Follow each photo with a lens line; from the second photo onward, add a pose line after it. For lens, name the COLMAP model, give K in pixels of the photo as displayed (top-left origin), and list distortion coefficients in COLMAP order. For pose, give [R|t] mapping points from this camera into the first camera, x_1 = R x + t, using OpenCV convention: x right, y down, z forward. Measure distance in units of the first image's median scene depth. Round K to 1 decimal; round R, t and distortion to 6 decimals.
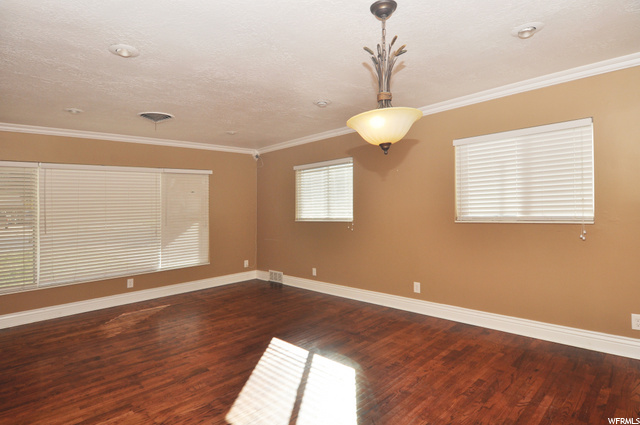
lens RADIAL K [[348.5, 0, 320.0], [0, 348.5, 212.5], [0, 0, 1]] dist [-0.003238, -0.001304]
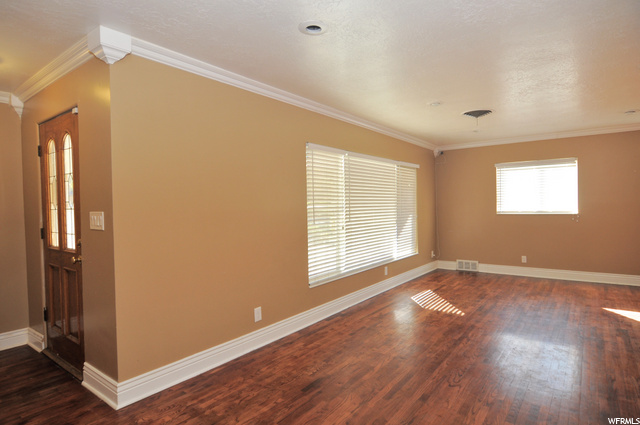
lens RADIAL K [[361.0, 0, 320.0], [0, 361.0, 212.5], [0, 0, 1]] dist [-0.039616, -0.001227]
pose [[0.988923, 0.014472, 0.147725, -1.142894], [-0.014545, 0.999894, -0.000590, 0.042969], [-0.147718, -0.001565, 0.989028, -0.034790]]
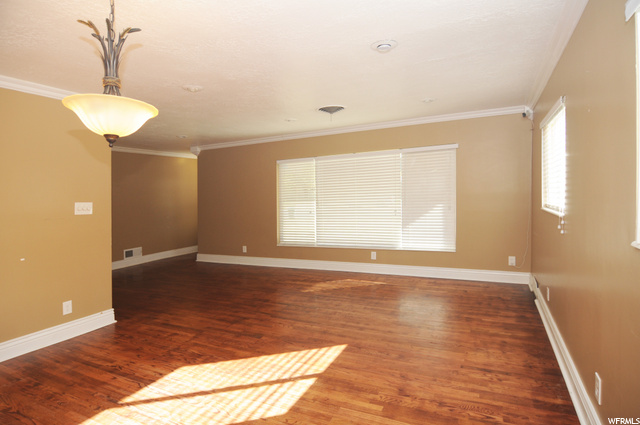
lens RADIAL K [[354.4, 0, 318.5], [0, 354.4, 198.2], [0, 0, 1]] dist [-0.000927, -0.000961]
pose [[0.329893, 0.033074, -0.943439, 0.595683], [0.008372, 0.999244, 0.037958, -0.033003], [0.943981, -0.020421, 0.329366, 0.589714]]
